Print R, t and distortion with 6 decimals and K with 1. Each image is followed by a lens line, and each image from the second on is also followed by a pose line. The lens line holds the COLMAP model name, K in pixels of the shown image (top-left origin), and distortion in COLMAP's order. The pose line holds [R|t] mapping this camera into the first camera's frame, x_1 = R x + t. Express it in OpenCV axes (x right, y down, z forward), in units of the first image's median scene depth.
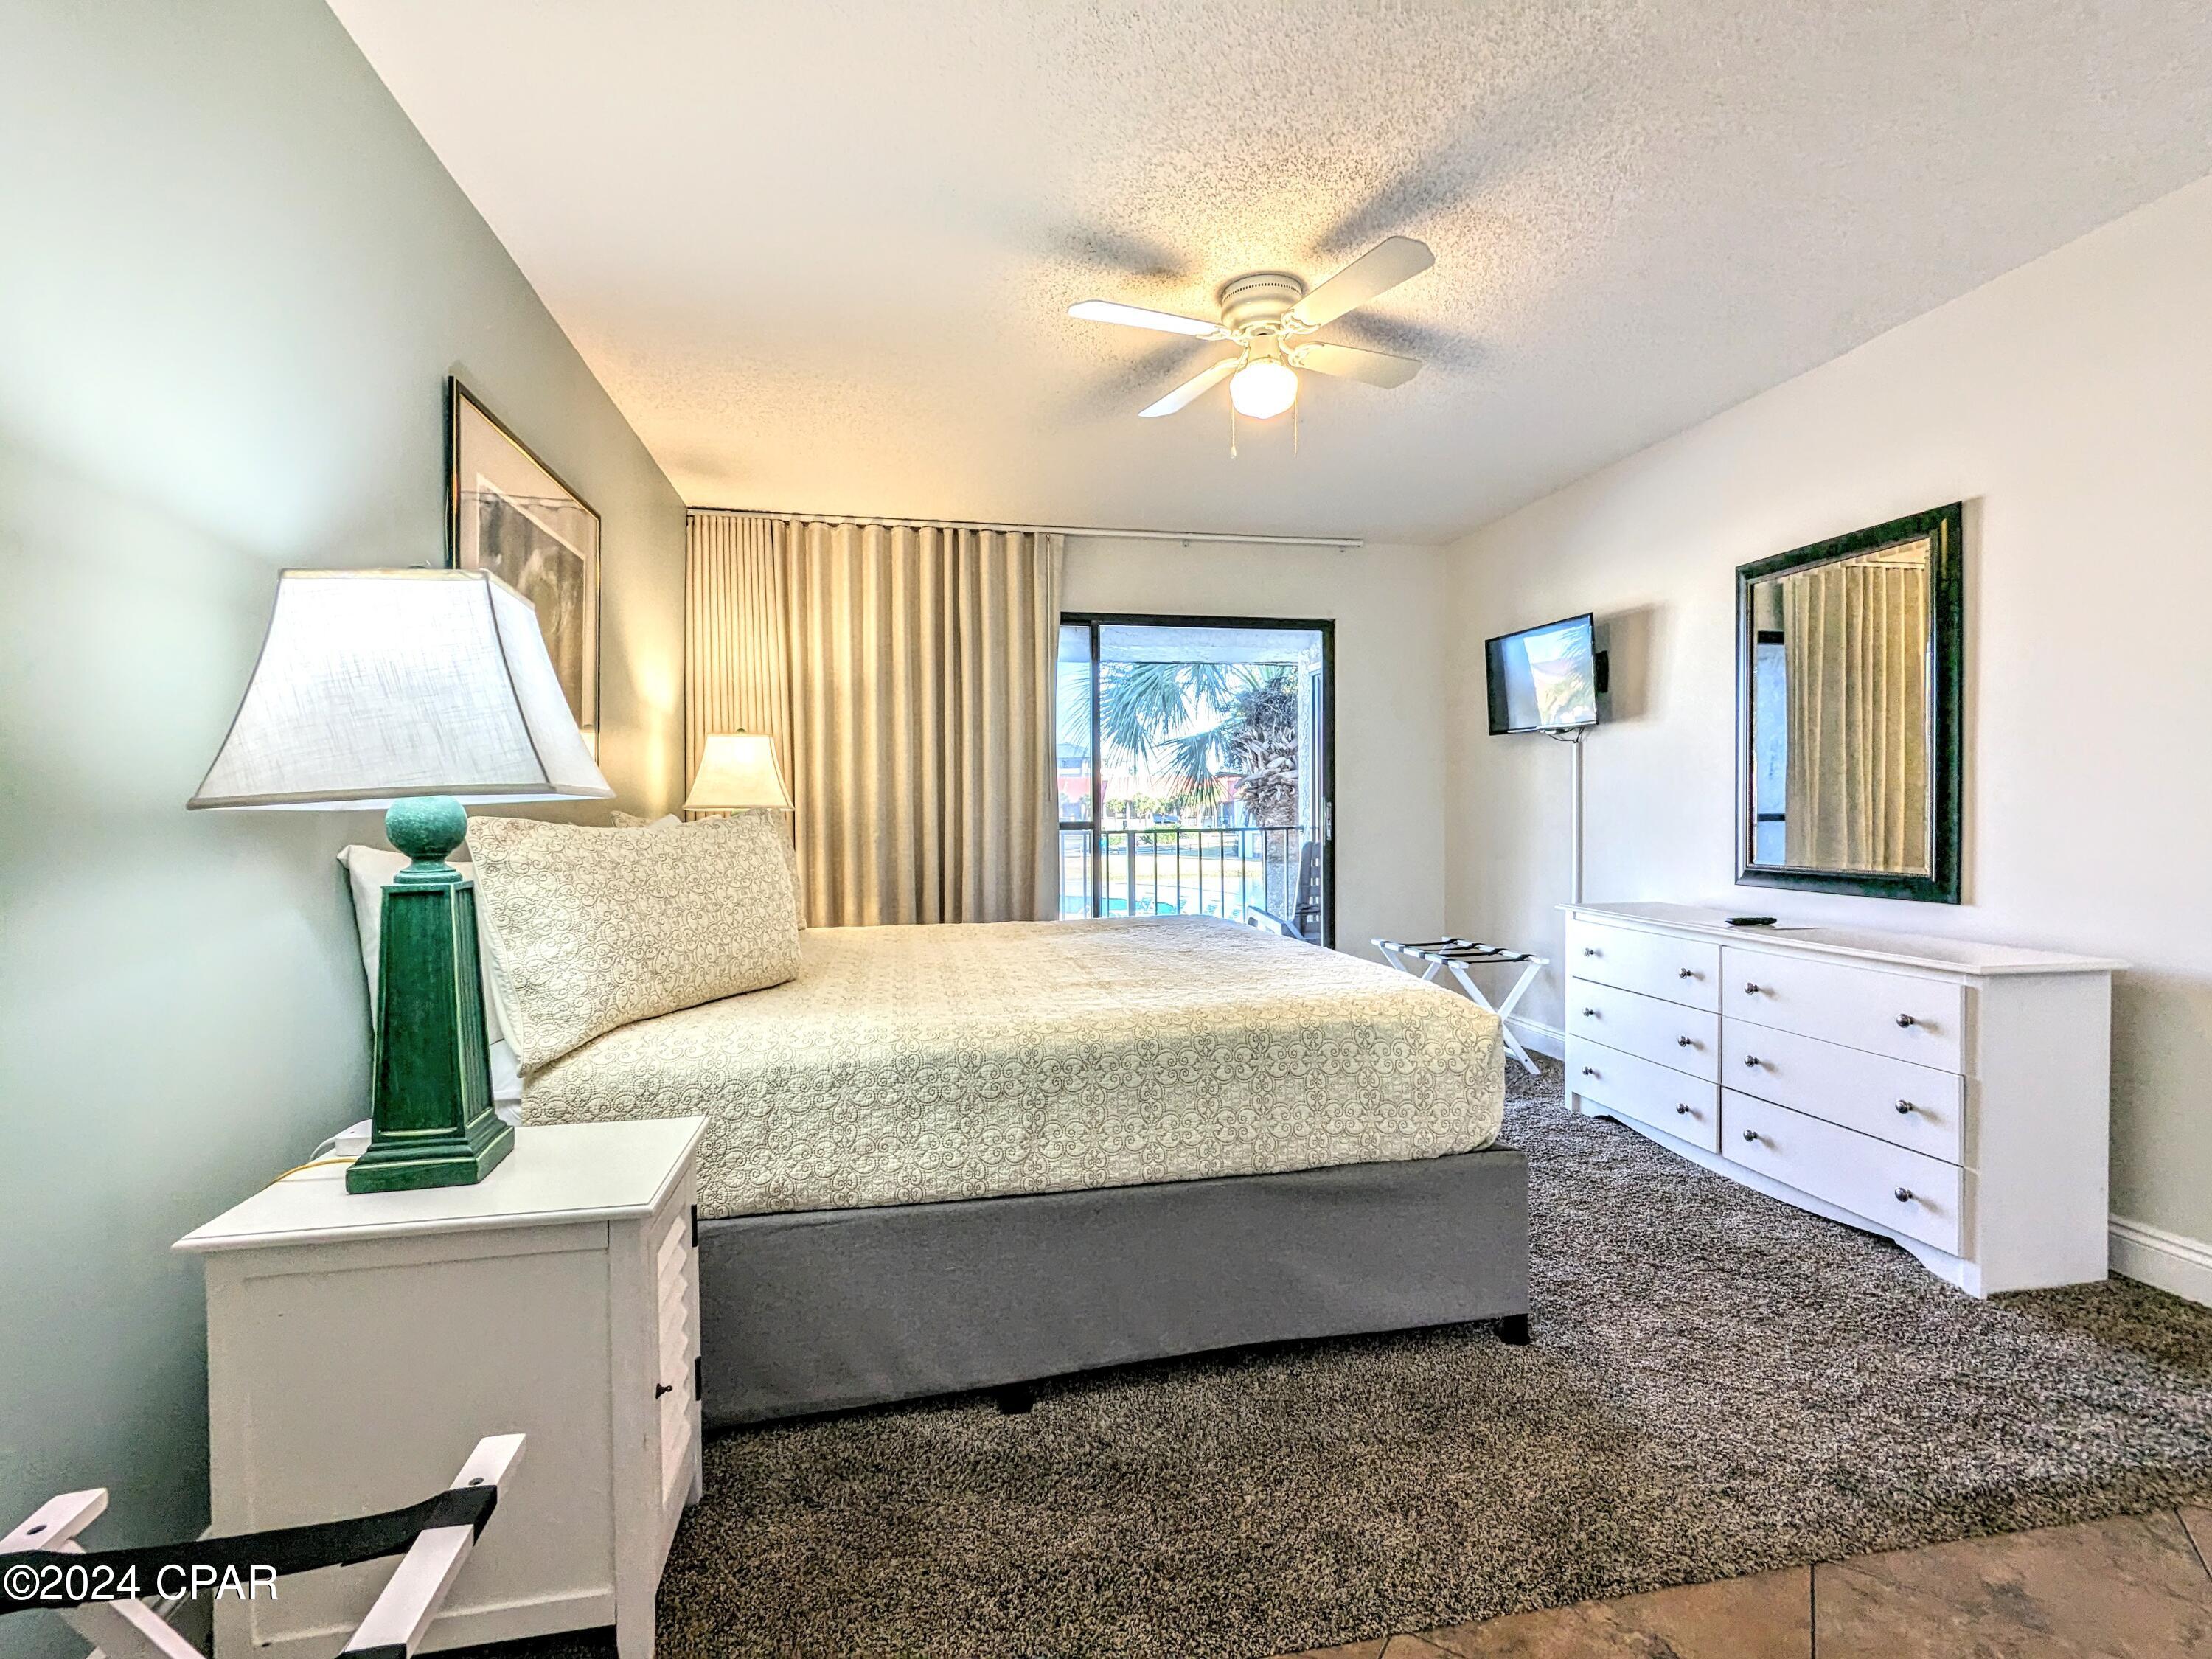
lens RADIAL K [[1040.6, 0, 1111.1], [0, 1040.6, 826.4], [0, 0, 1]] dist [-0.000627, -0.000848]
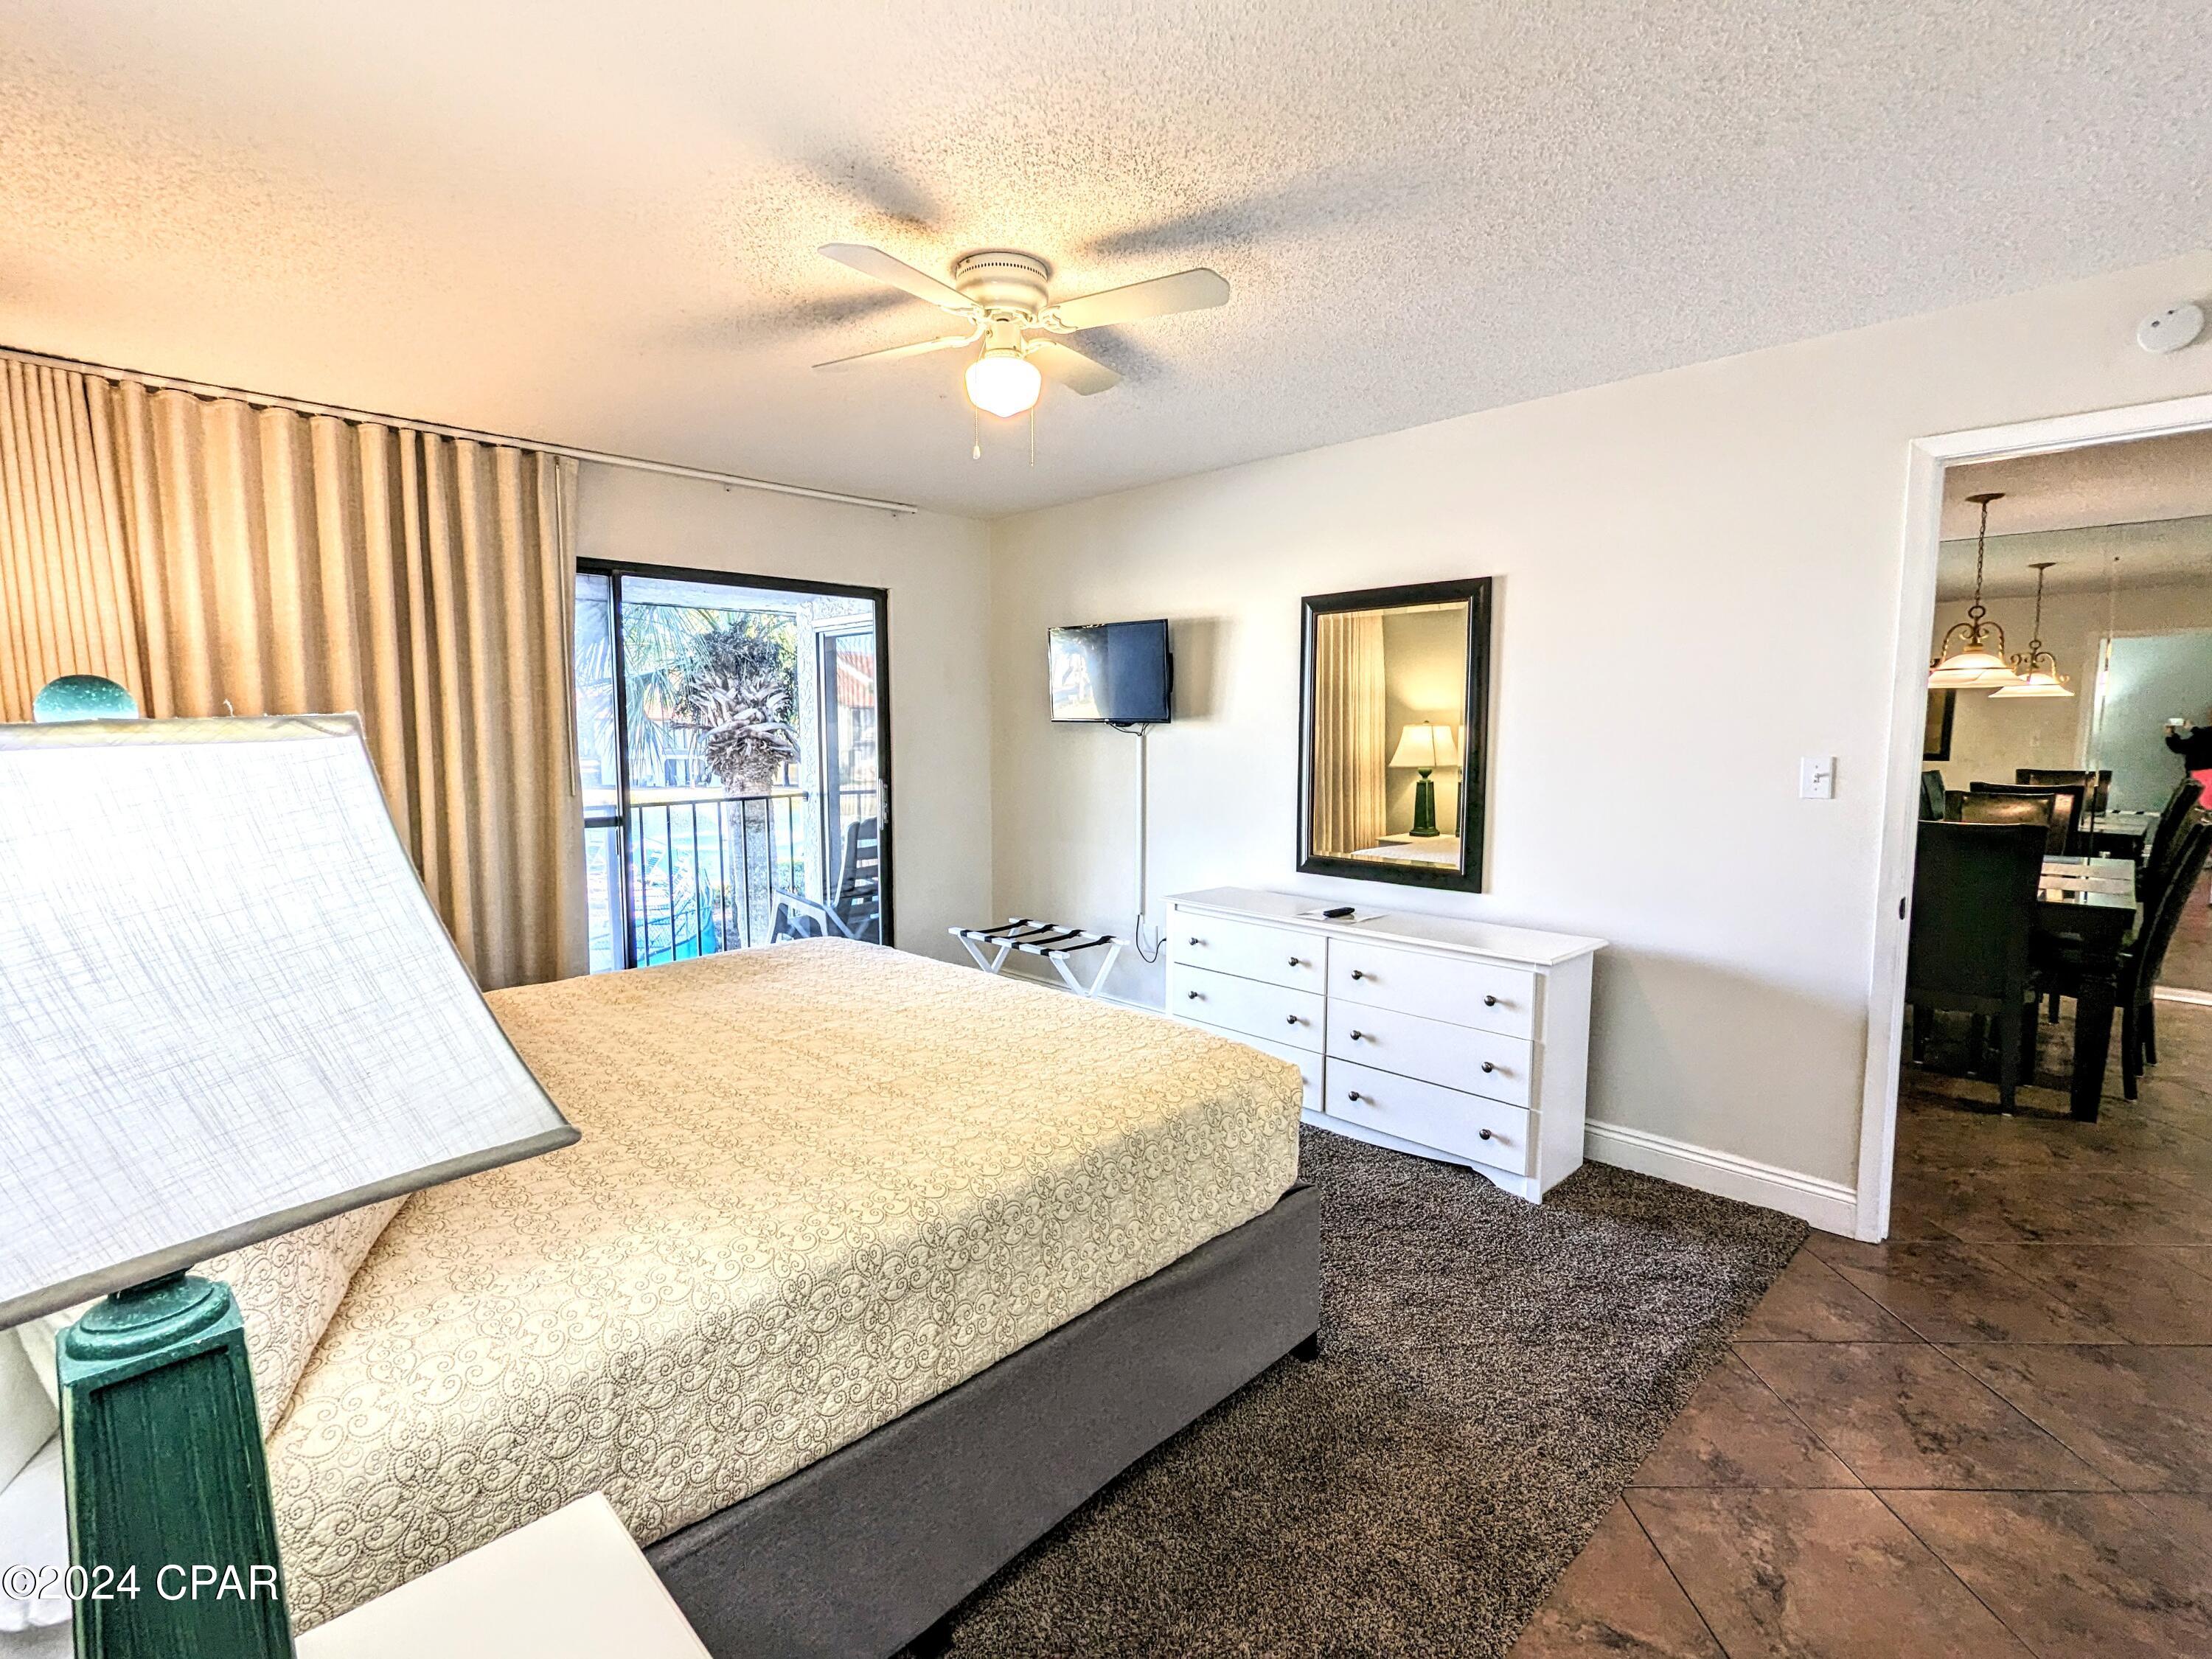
lens RADIAL K [[1040.6, 0, 1103.6], [0, 1040.6, 826.7], [0, 0, 1]] dist [-0.000627, -0.000848]
pose [[0.836273, -0.046383, 0.546348, -0.293539], [0.004413, 0.996953, 0.077884, -0.117007], [-0.548296, -0.062722, 0.833929, 0.198938]]
